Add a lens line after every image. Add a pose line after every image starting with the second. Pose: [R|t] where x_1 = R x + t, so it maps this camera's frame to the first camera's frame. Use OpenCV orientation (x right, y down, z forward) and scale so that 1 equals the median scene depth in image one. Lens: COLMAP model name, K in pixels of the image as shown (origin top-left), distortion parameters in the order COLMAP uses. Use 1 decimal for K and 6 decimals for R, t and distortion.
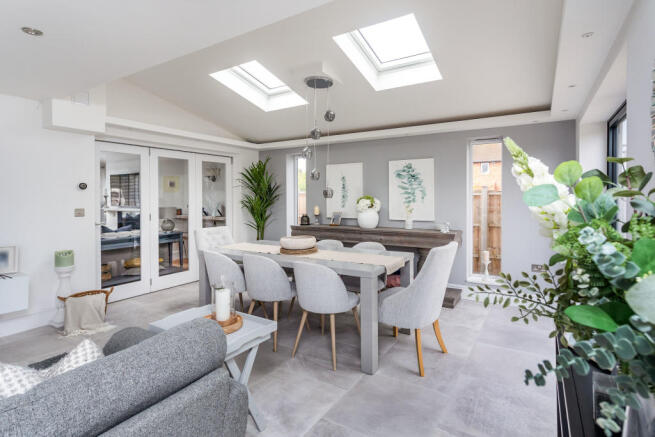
lens RADIAL K [[329.4, 0, 340.1], [0, 329.4, 208.3], [0, 0, 1]] dist [-0.000640, 0.000320]
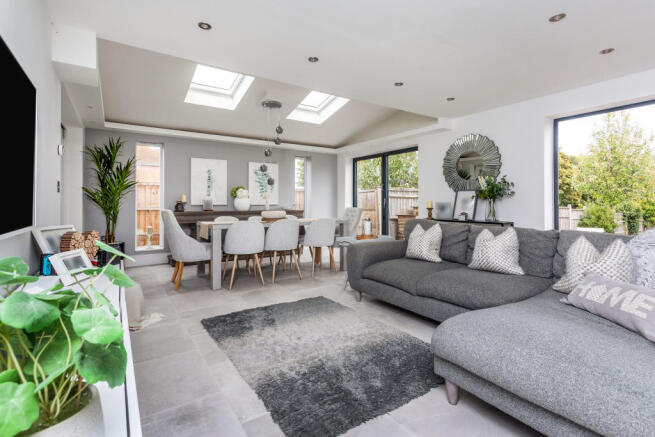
lens RADIAL K [[329.4, 0, 340.1], [0, 329.4, 208.3], [0, 0, 1]] dist [-0.000640, 0.000320]
pose [[0.412897, -0.003934, 0.910769, -0.993731], [0.033212, 0.999391, -0.010740, 0.079328], [-0.910172, 0.034683, 0.412776, 0.107753]]
